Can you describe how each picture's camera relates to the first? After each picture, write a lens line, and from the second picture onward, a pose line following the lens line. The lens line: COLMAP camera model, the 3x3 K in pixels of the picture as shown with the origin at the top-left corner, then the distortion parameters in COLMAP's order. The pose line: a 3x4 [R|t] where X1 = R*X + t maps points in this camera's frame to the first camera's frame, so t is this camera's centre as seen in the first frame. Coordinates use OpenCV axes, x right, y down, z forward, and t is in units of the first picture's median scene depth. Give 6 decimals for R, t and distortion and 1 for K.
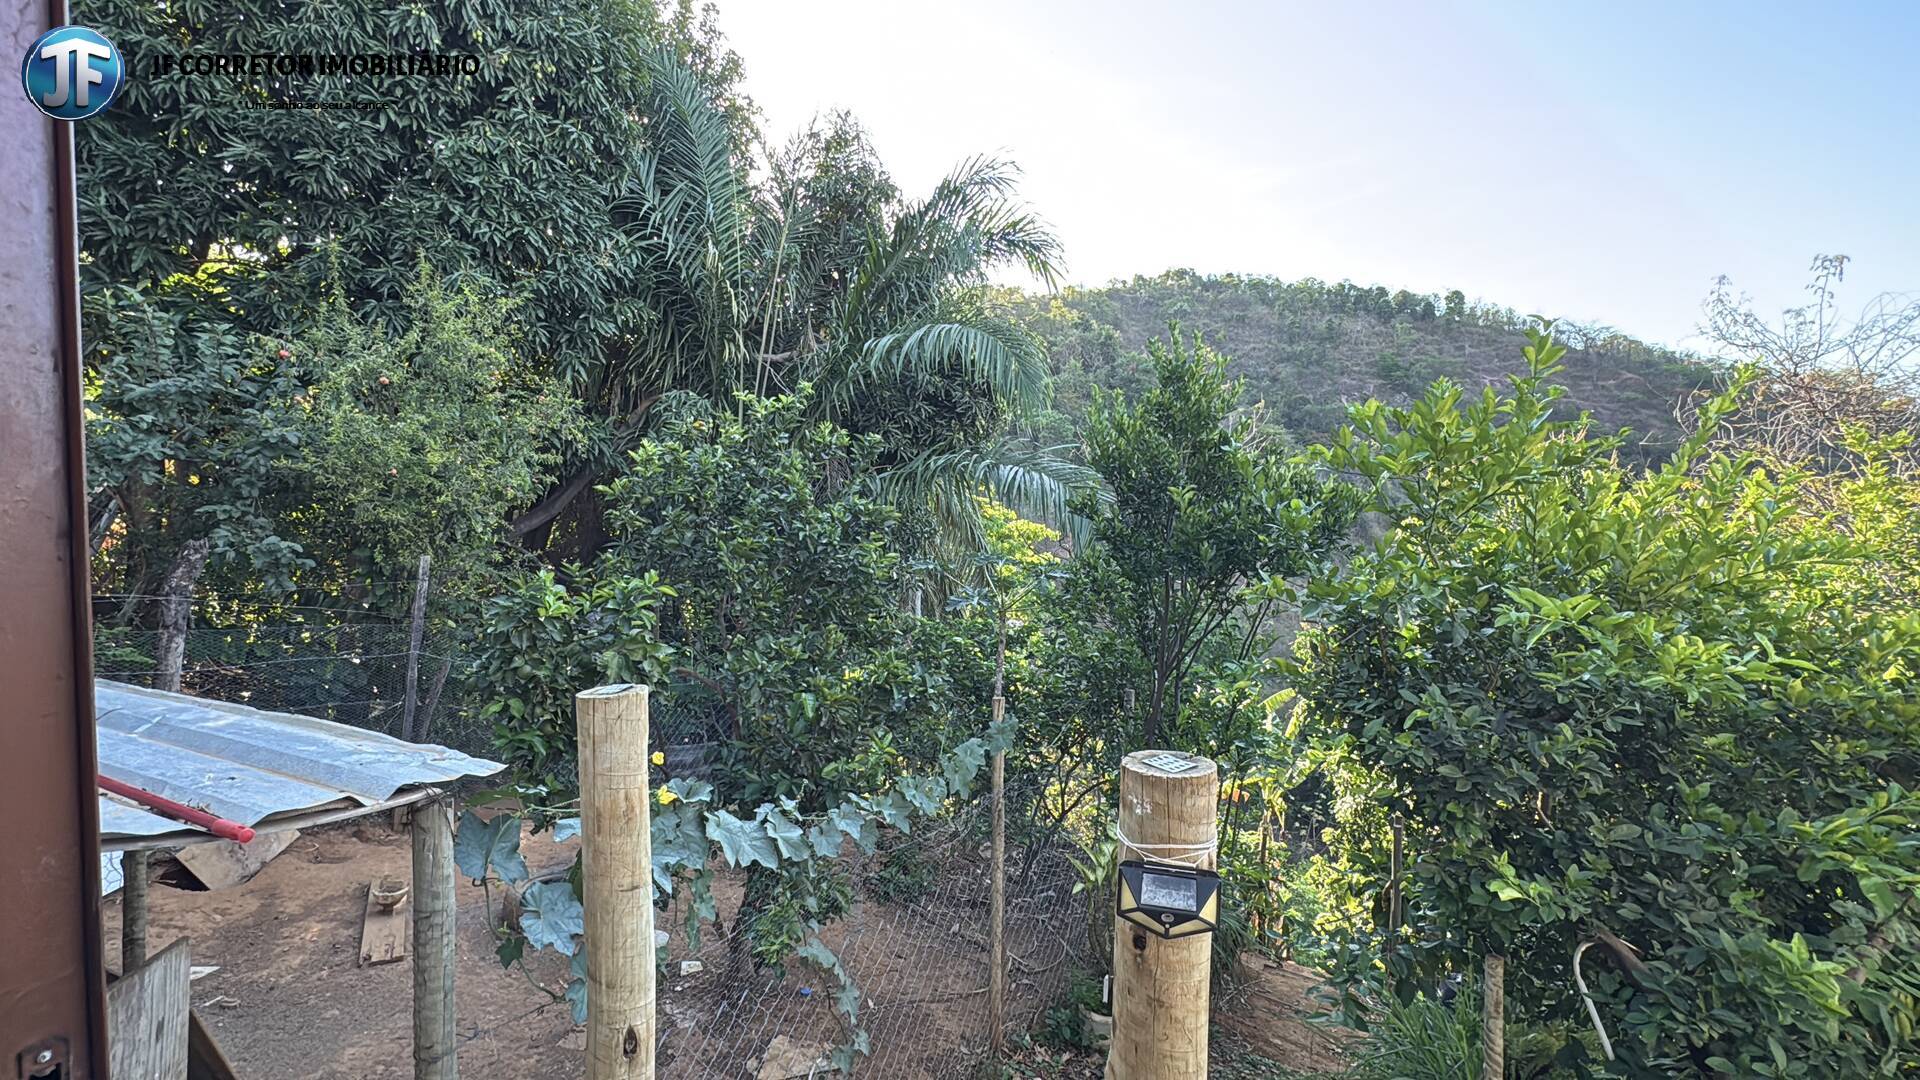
lens RADIAL K [[873.9, 0, 959.1], [0, 873.9, 542.0], [0, 0, 1]] dist [-0.002895, 0.000303]
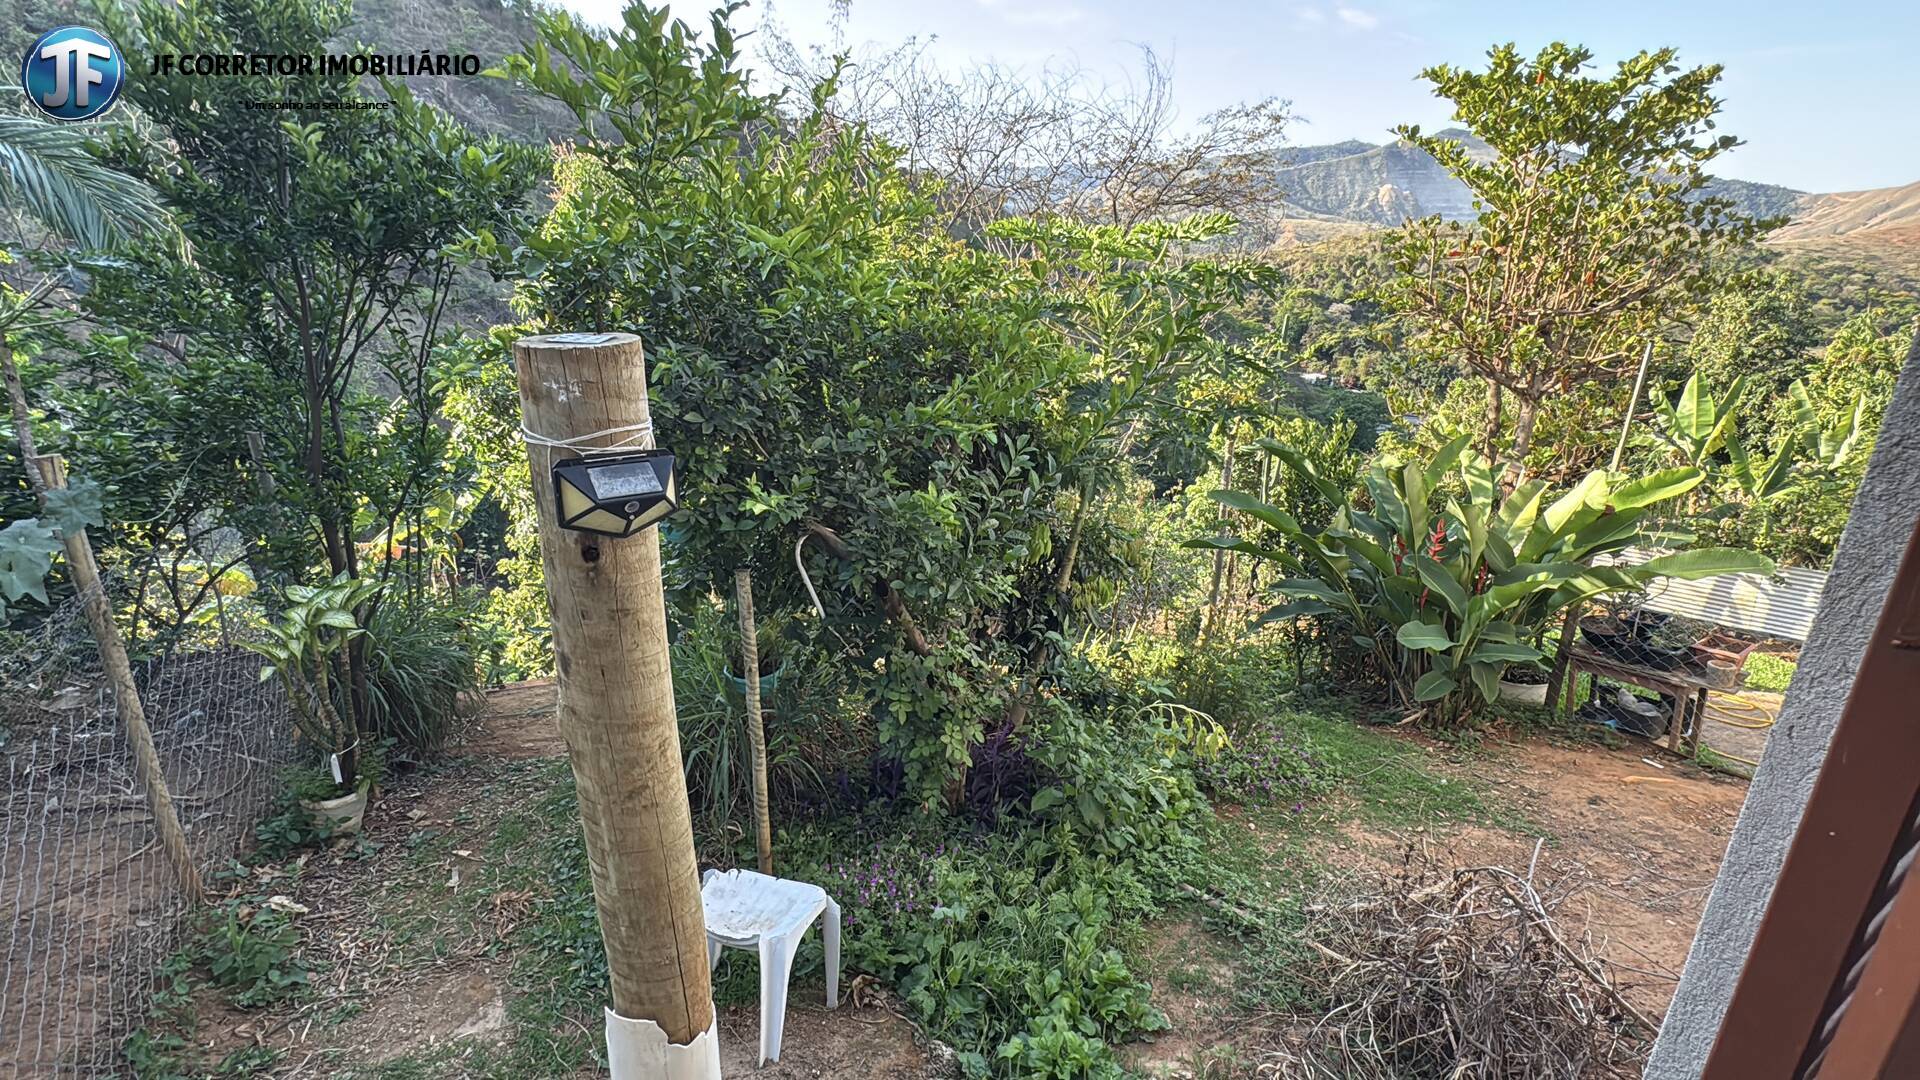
lens RADIAL K [[873.9, 0, 957.5], [0, 873.9, 539.7], [0, 0, 1]] dist [-0.002895, 0.000303]
pose [[0.600307, -0.257077, 0.757326, -0.079196], [0.021135, 0.951699, 0.306305, 0.073710], [-0.799490, -0.167871, 0.576745, 0.089648]]
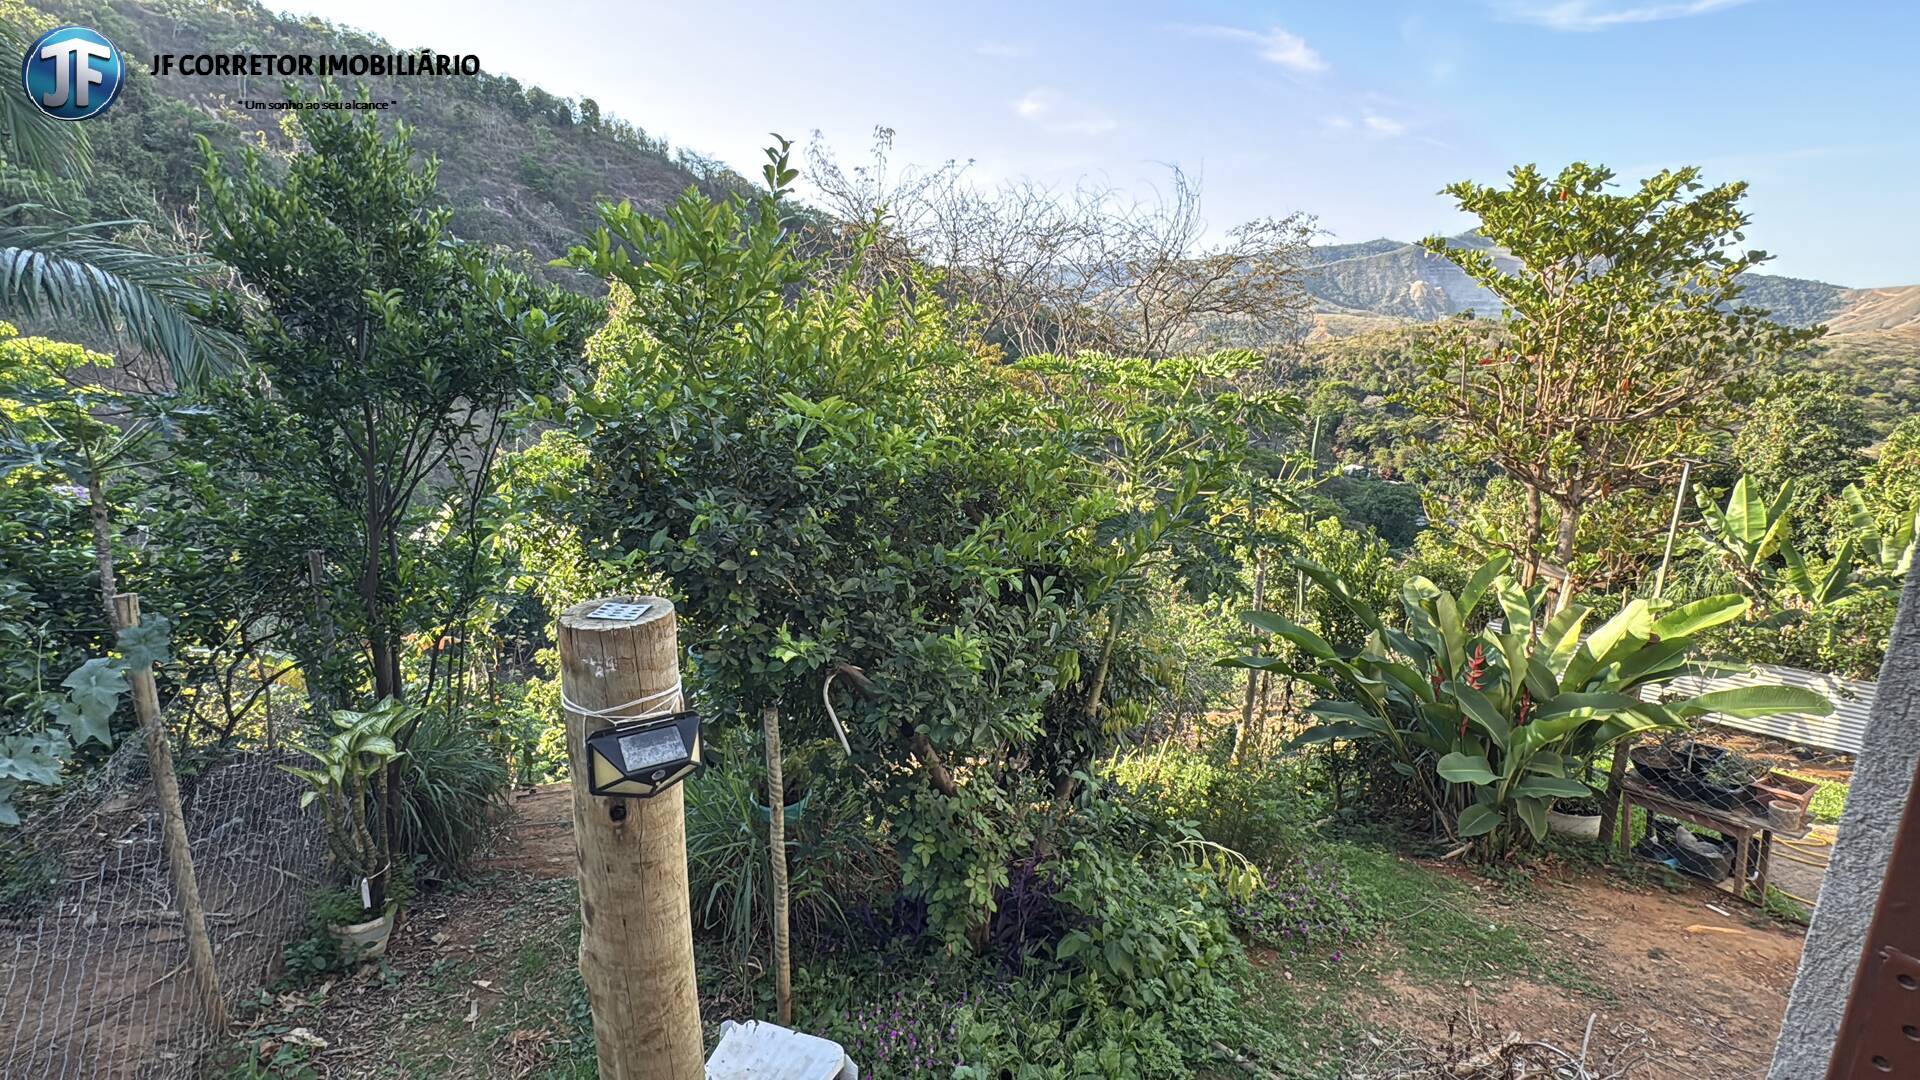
lens RADIAL K [[873.9, 0, 957.8], [0, 873.9, 540.1], [0, 0, 1]] dist [-0.002895, 0.000303]
pose [[0.632179, -0.175725, 0.754632, -0.072518], [0.019731, 0.977278, 0.211041, 0.003302], [-0.774571, -0.118526, 0.621282, 0.081535]]
